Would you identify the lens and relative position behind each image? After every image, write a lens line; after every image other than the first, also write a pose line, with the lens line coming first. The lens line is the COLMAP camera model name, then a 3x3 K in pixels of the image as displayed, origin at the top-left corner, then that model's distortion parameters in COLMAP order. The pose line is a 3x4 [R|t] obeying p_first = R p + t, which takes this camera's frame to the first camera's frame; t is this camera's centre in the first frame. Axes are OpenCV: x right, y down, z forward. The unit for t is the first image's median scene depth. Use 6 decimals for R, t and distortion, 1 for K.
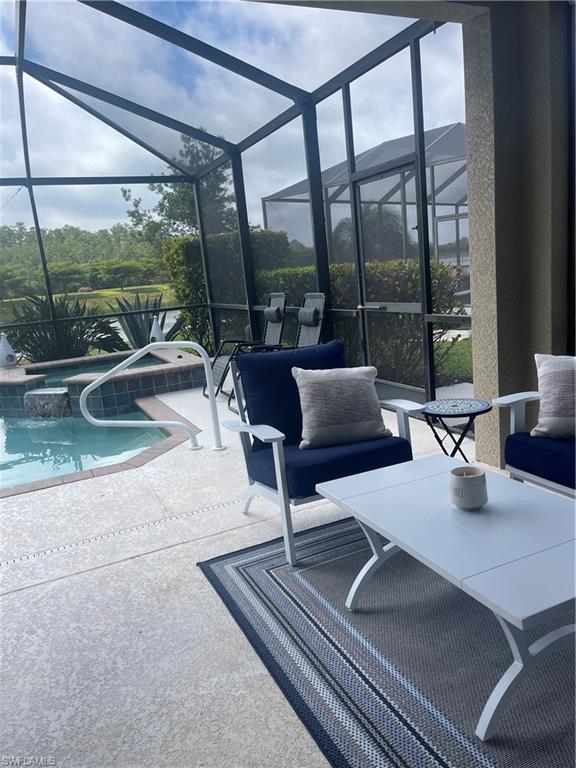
lens RADIAL K [[584.8, 0, 292.2], [0, 584.8, 385.2], [0, 0, 1]] dist [0.064734, -0.069754]
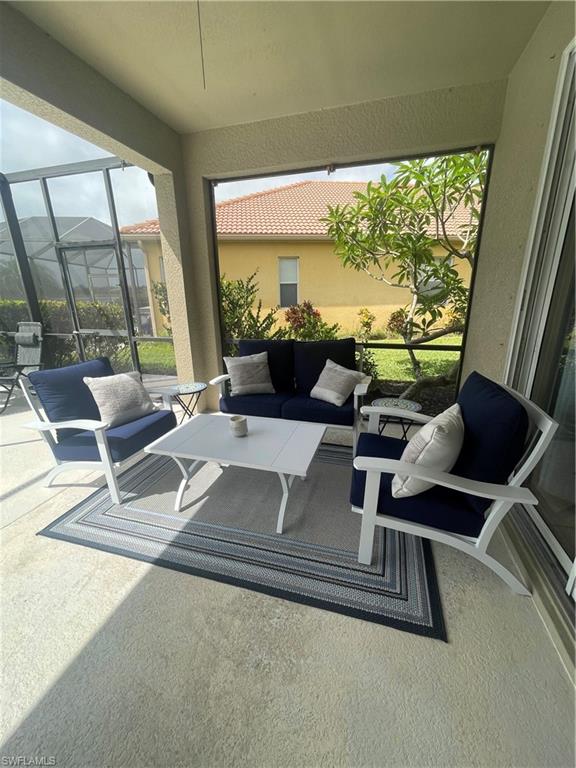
lens RADIAL K [[312.4, 0, 287.7], [0, 312.4, 381.5], [0, 0, 1]] dist [0.001771, 0.000003]
pose [[0.659730, -0.128806, 0.740382, -0.247139], [0.100510, 0.991474, 0.082929, -0.034826], [-0.744751, 0.019705, 0.667051, 0.097489]]
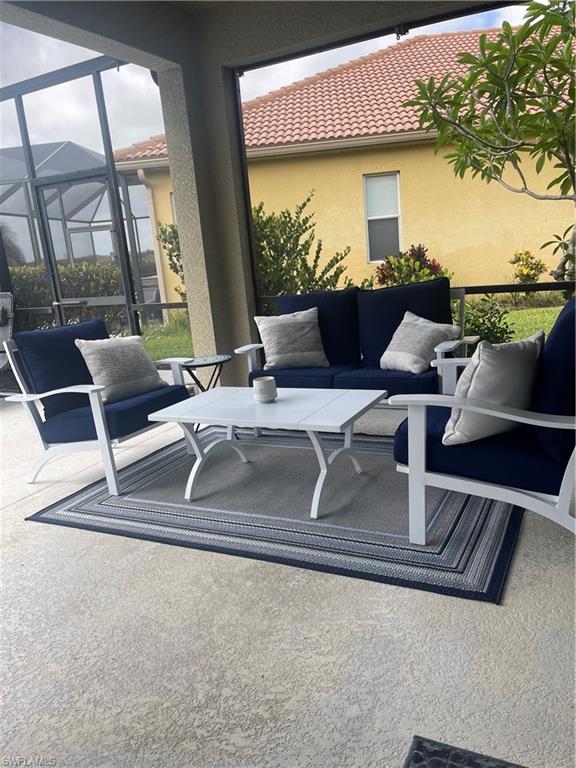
lens RADIAL K [[584.8, 0, 292.2], [0, 584.8, 385.2], [0, 0, 1]] dist [0.064734, -0.069754]
pose [[0.787924, -0.112903, 0.605333, -0.379535], [0.132694, 0.991083, 0.012131, 0.102108], [-0.601305, 0.070765, 0.795880, -0.174994]]
